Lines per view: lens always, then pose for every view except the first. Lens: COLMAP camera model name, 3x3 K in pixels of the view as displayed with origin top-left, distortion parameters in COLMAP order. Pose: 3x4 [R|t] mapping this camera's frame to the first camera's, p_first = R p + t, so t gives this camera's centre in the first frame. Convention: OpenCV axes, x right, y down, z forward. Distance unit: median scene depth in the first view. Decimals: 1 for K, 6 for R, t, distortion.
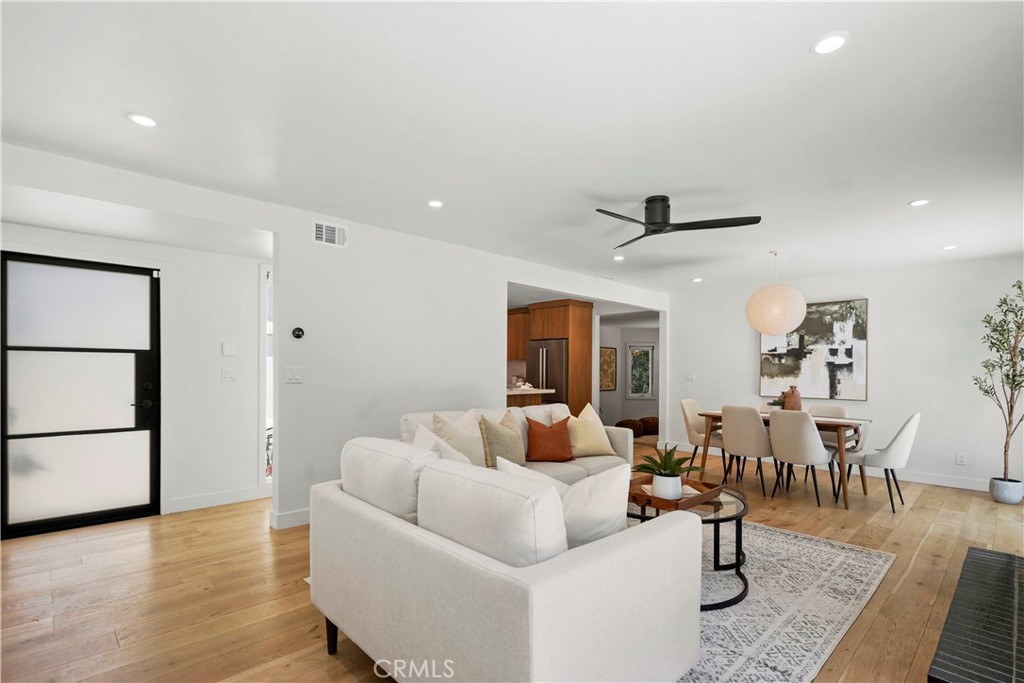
lens RADIAL K [[485.7, 0, 513.9], [0, 485.7, 356.1], [0, 0, 1]] dist [-0.000257, -0.000074]
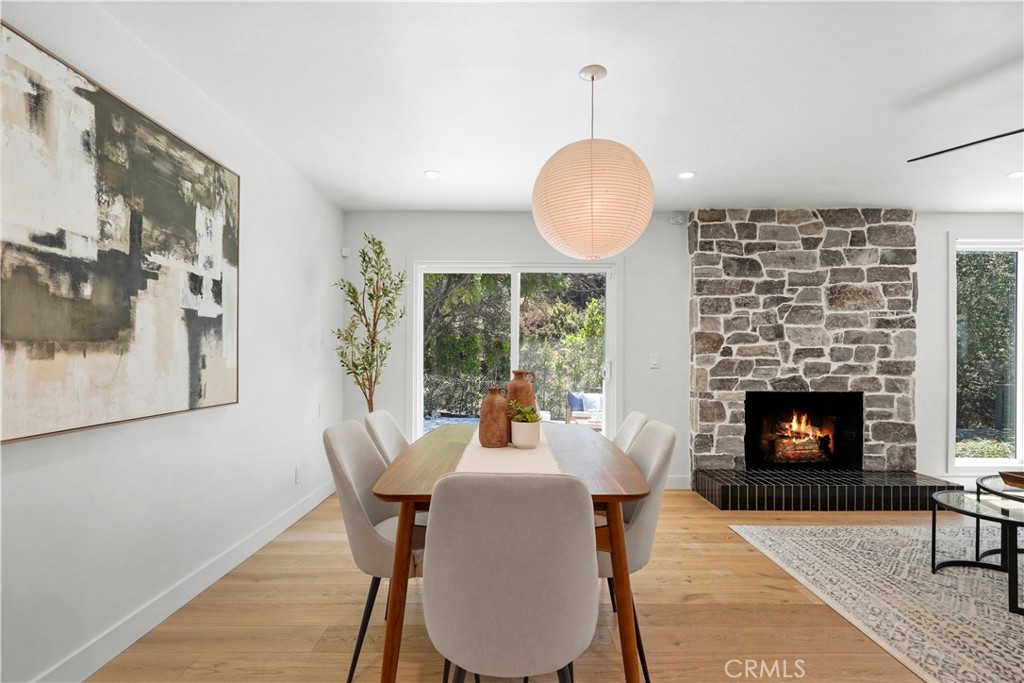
lens RADIAL K [[485.7, 0, 513.9], [0, 485.7, 356.1], [0, 0, 1]] dist [-0.000257, -0.000074]
pose [[-0.722537, -0.013339, 0.691204, 0.222782], [-0.030740, 0.999445, -0.012846, 0.044612], [-0.690649, -0.030530, -0.722545, 1.101674]]
